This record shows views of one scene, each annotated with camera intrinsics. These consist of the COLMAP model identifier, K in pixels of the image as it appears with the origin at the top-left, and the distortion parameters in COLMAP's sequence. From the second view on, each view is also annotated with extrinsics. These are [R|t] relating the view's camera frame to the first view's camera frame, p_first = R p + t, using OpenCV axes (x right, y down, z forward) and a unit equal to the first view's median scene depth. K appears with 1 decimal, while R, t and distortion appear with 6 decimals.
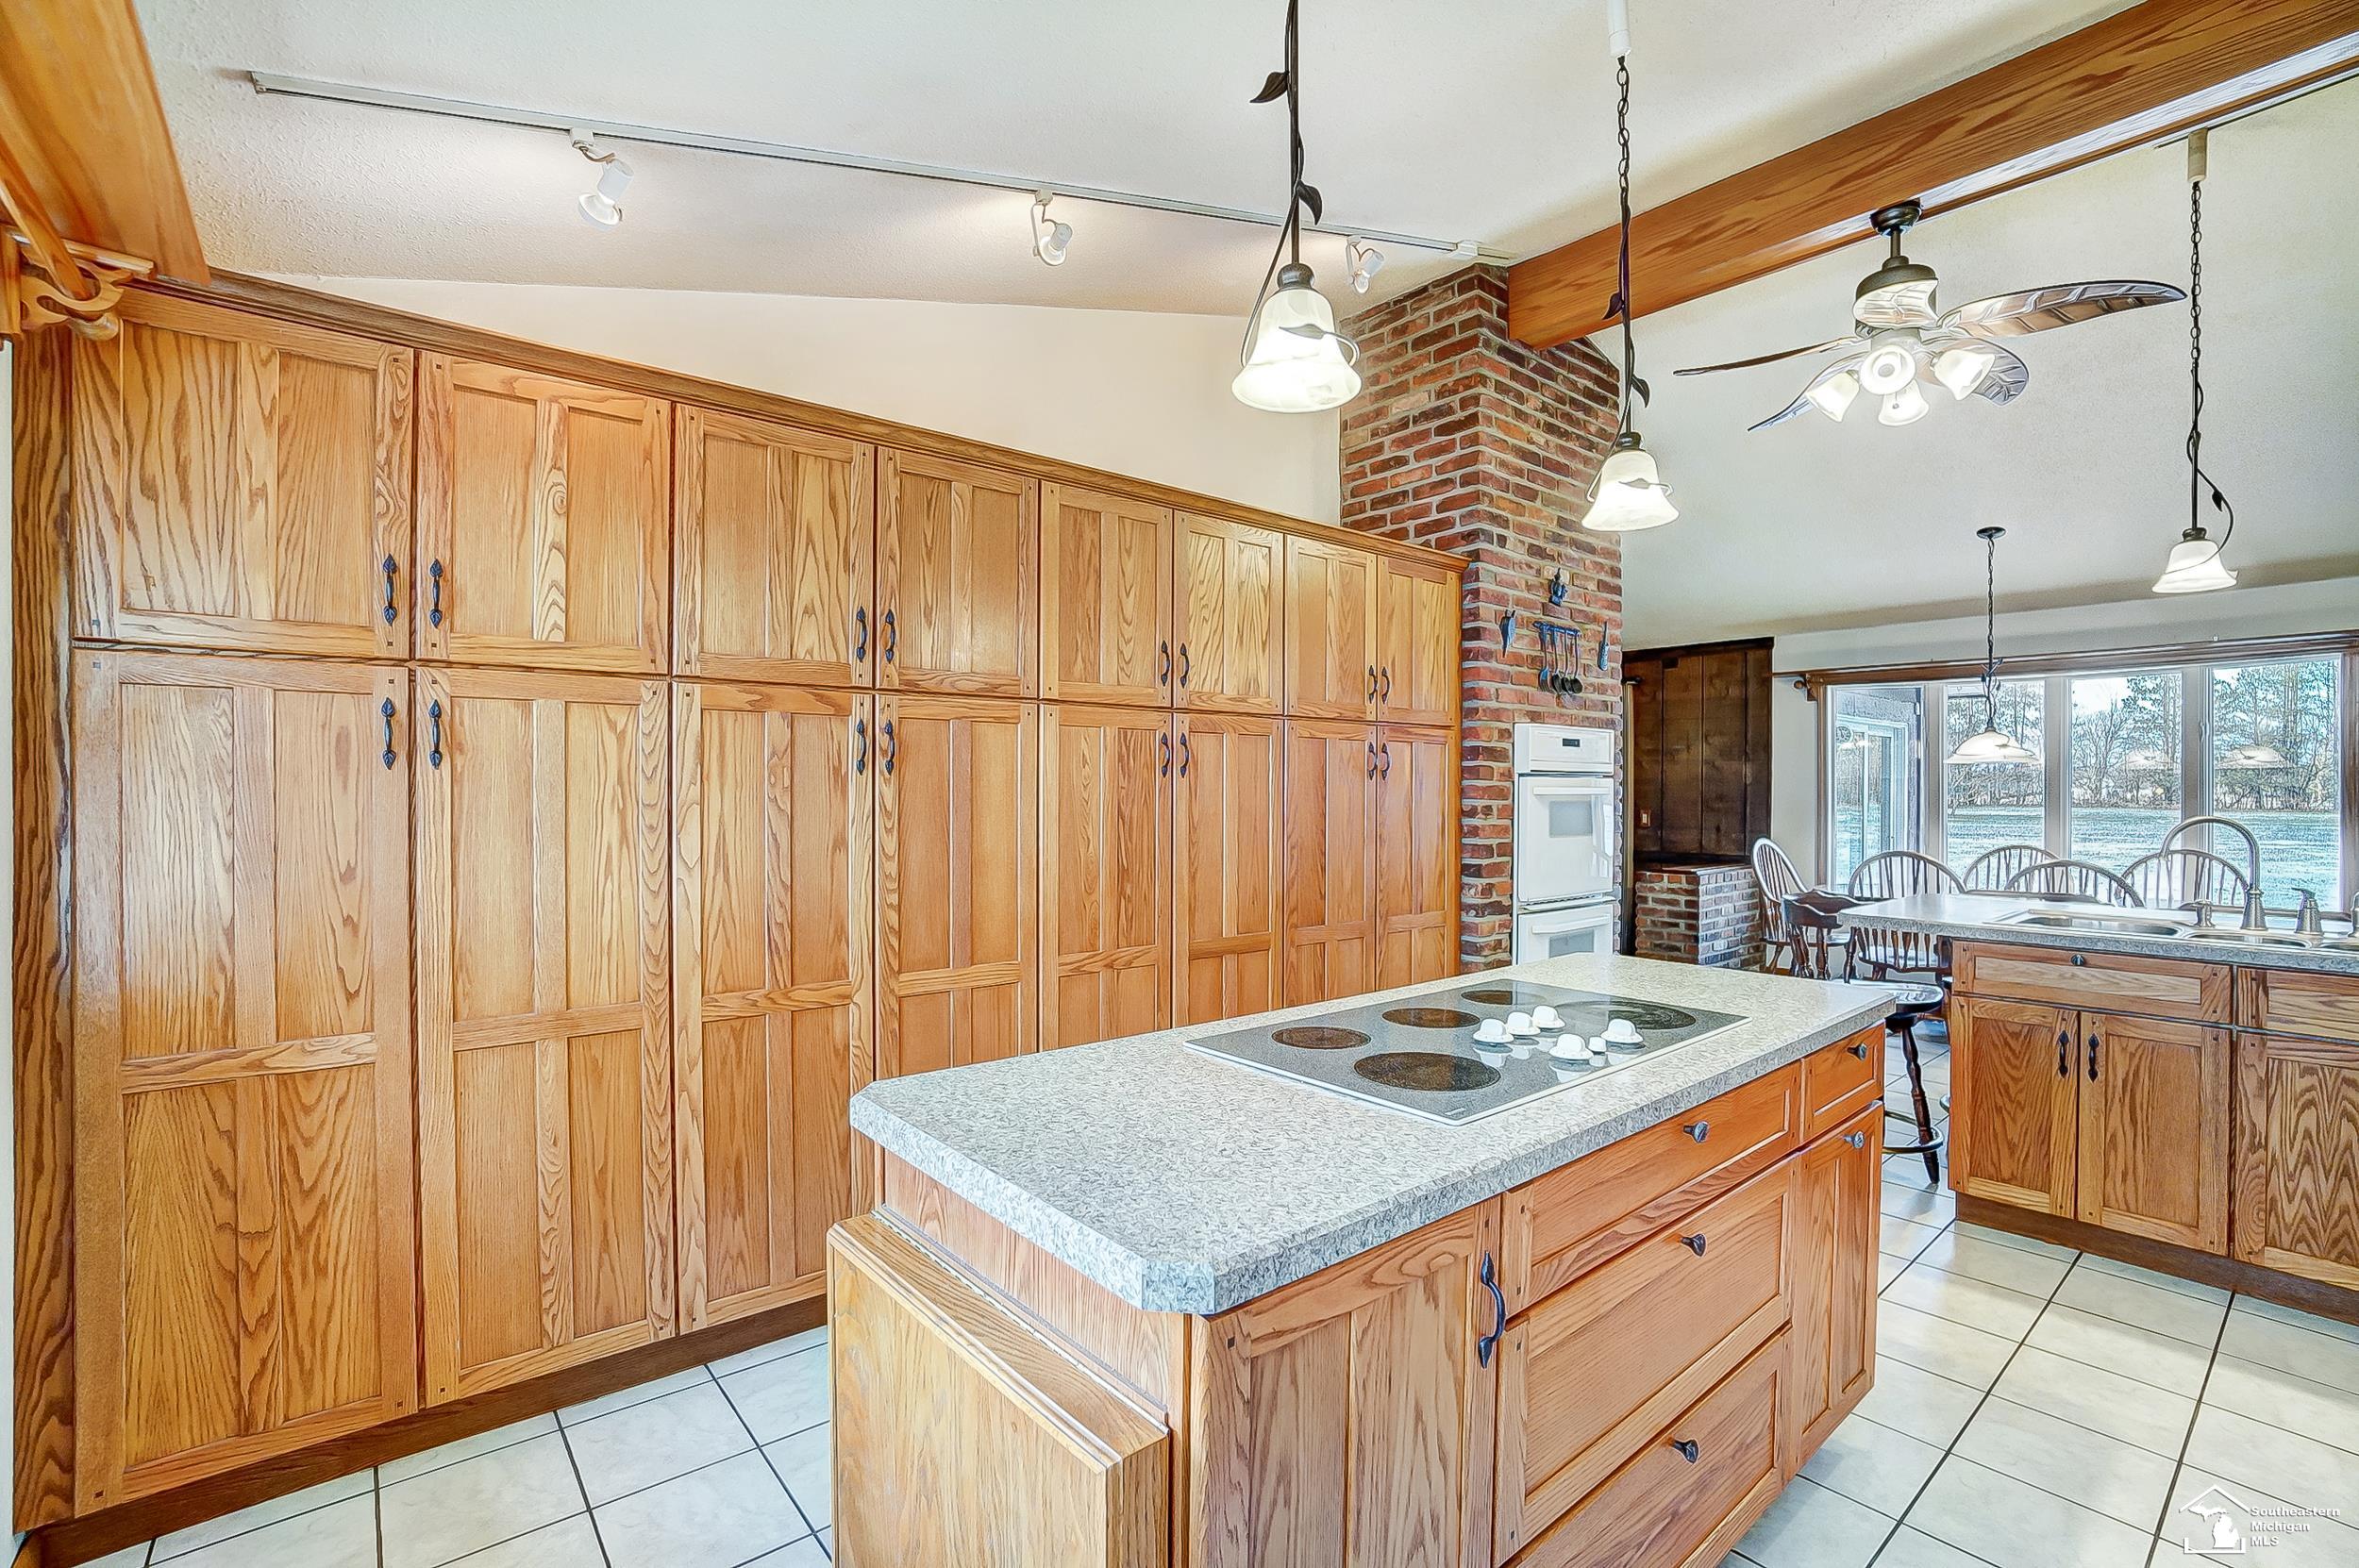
lens RADIAL K [[1026.1, 0, 1179.5], [0, 1026.1, 784.0], [0, 0, 1]] dist [-0.073485, -0.000036]
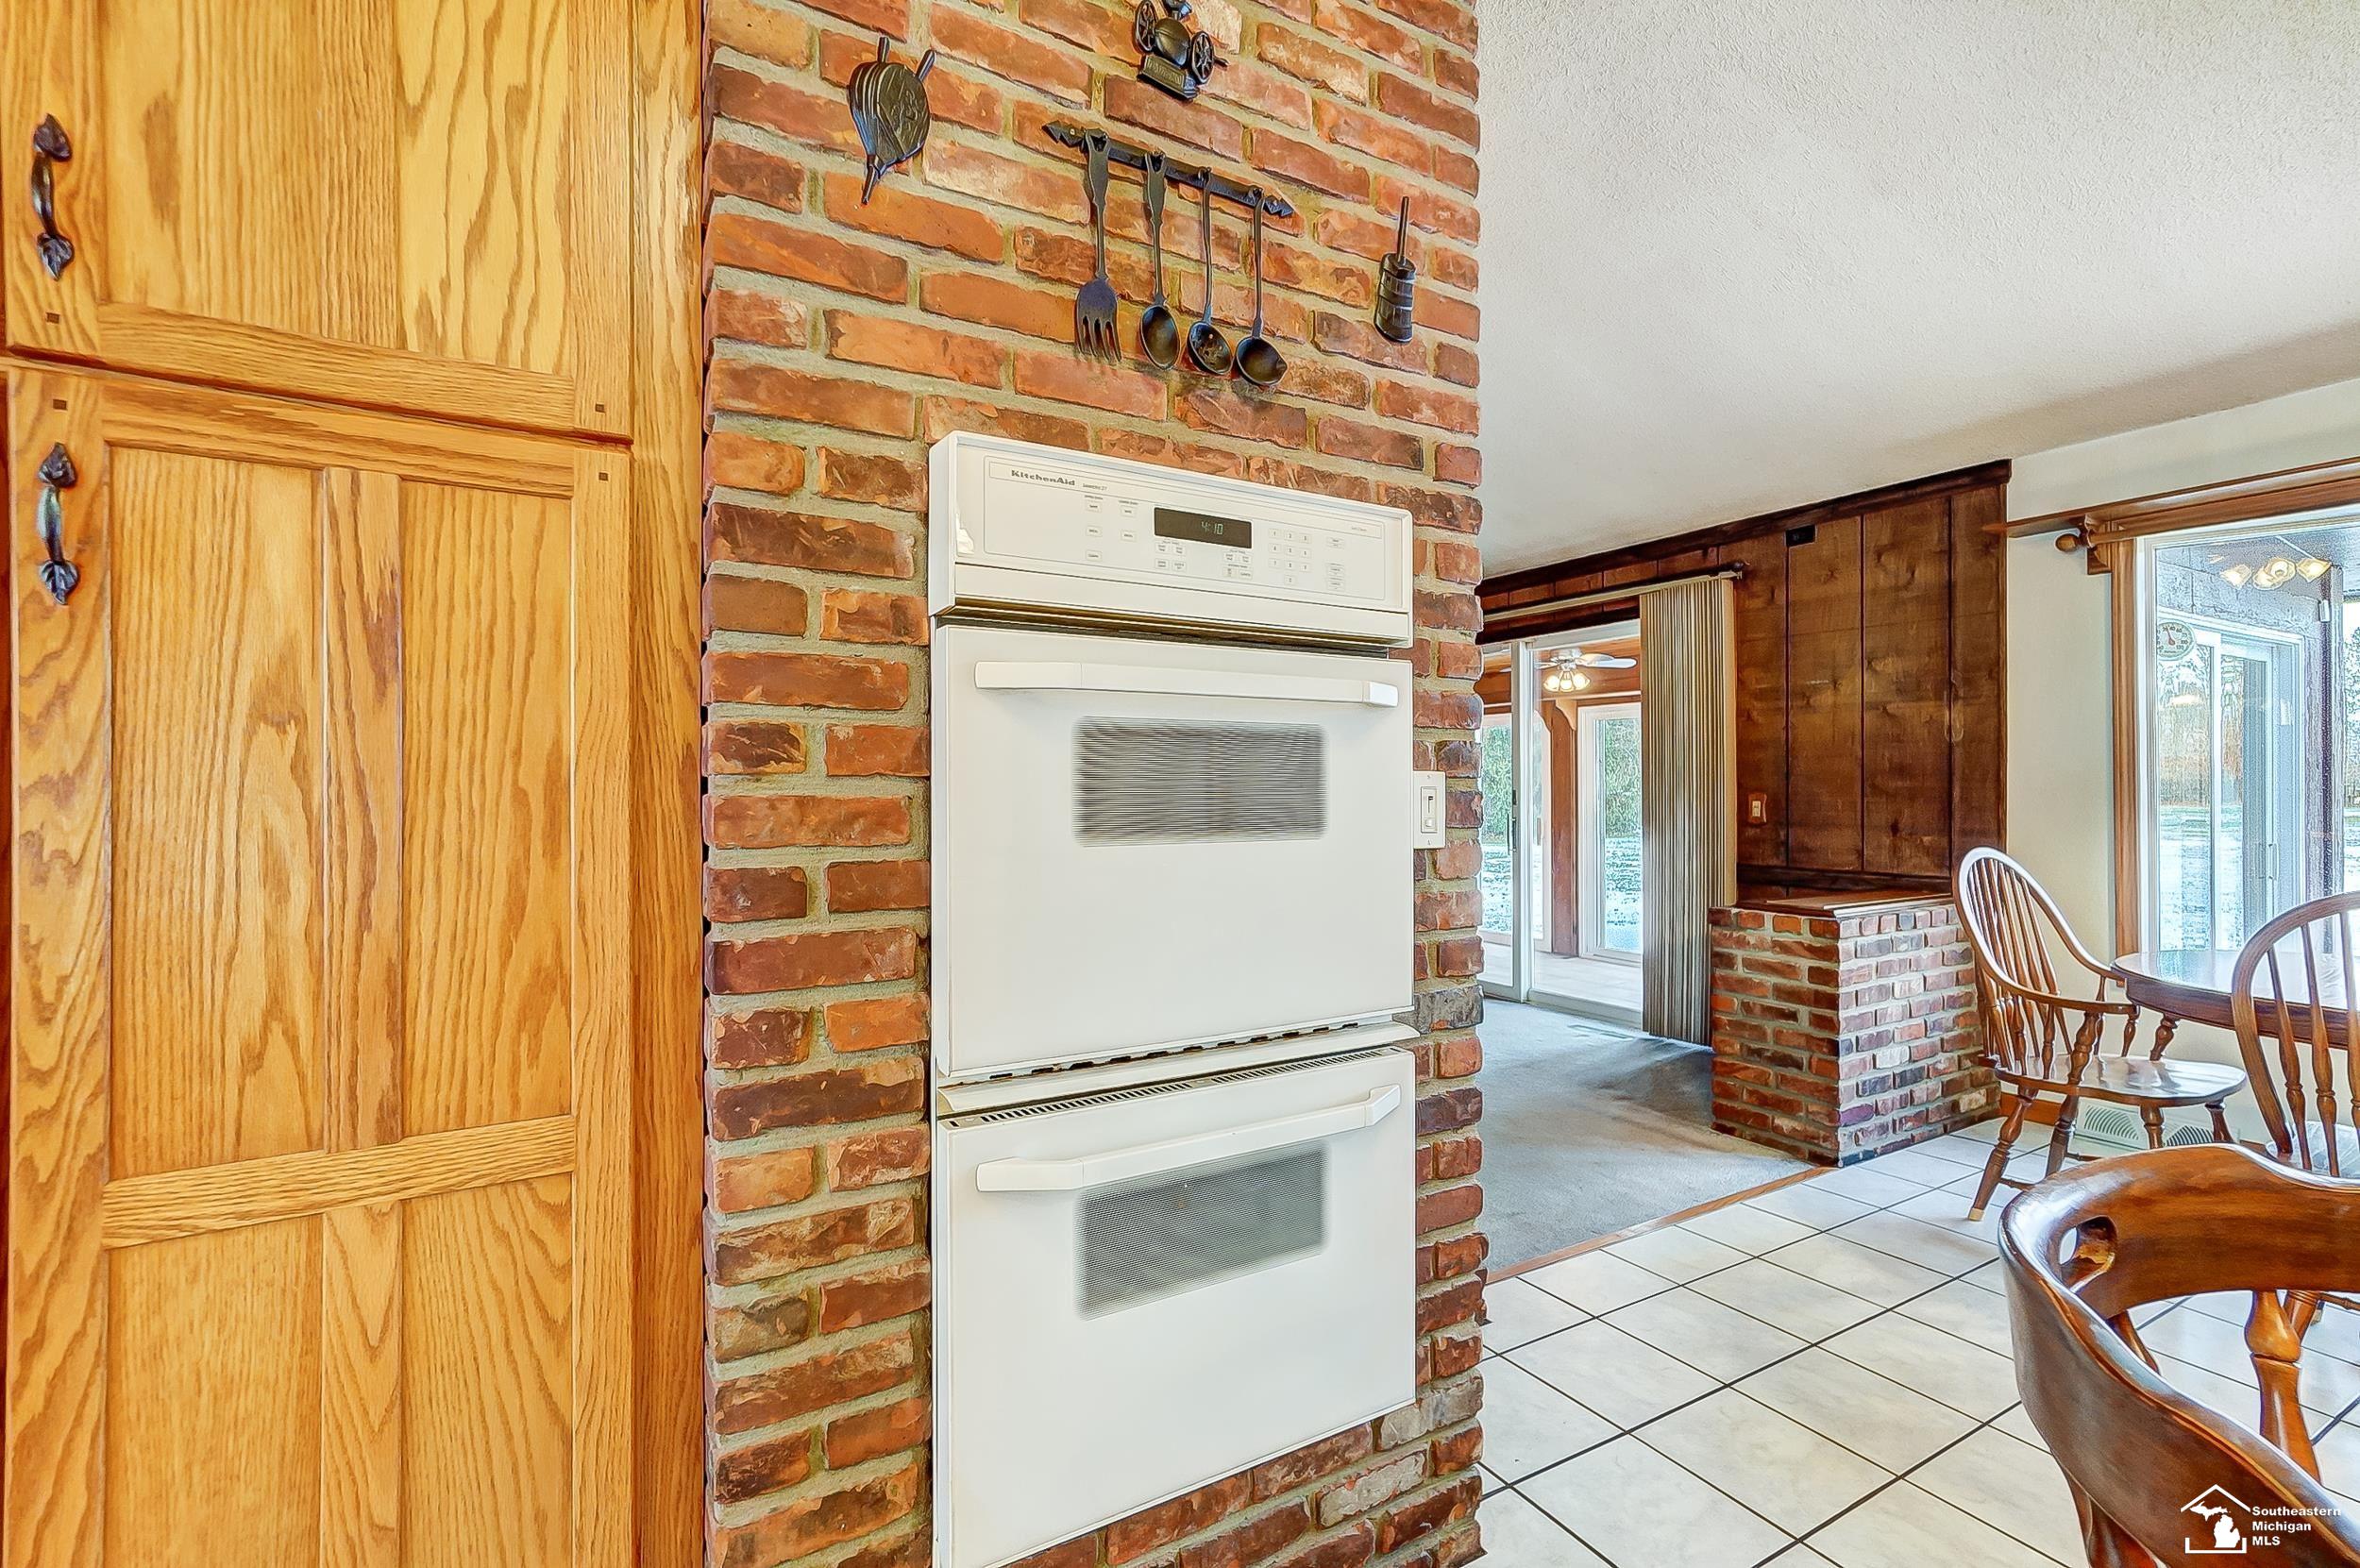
lens RADIAL K [[1022.5, 0, 1180.0], [0, 1022.5, 784.0], [0, 0, 1]] dist [-0.025976, 0.012761]
pose [[0.987307, -0.008349, -0.158606, 0.268680], [0.007906, 0.999963, -0.003424, 0.022589], [0.158628, 0.002127, 0.987336, 0.441835]]
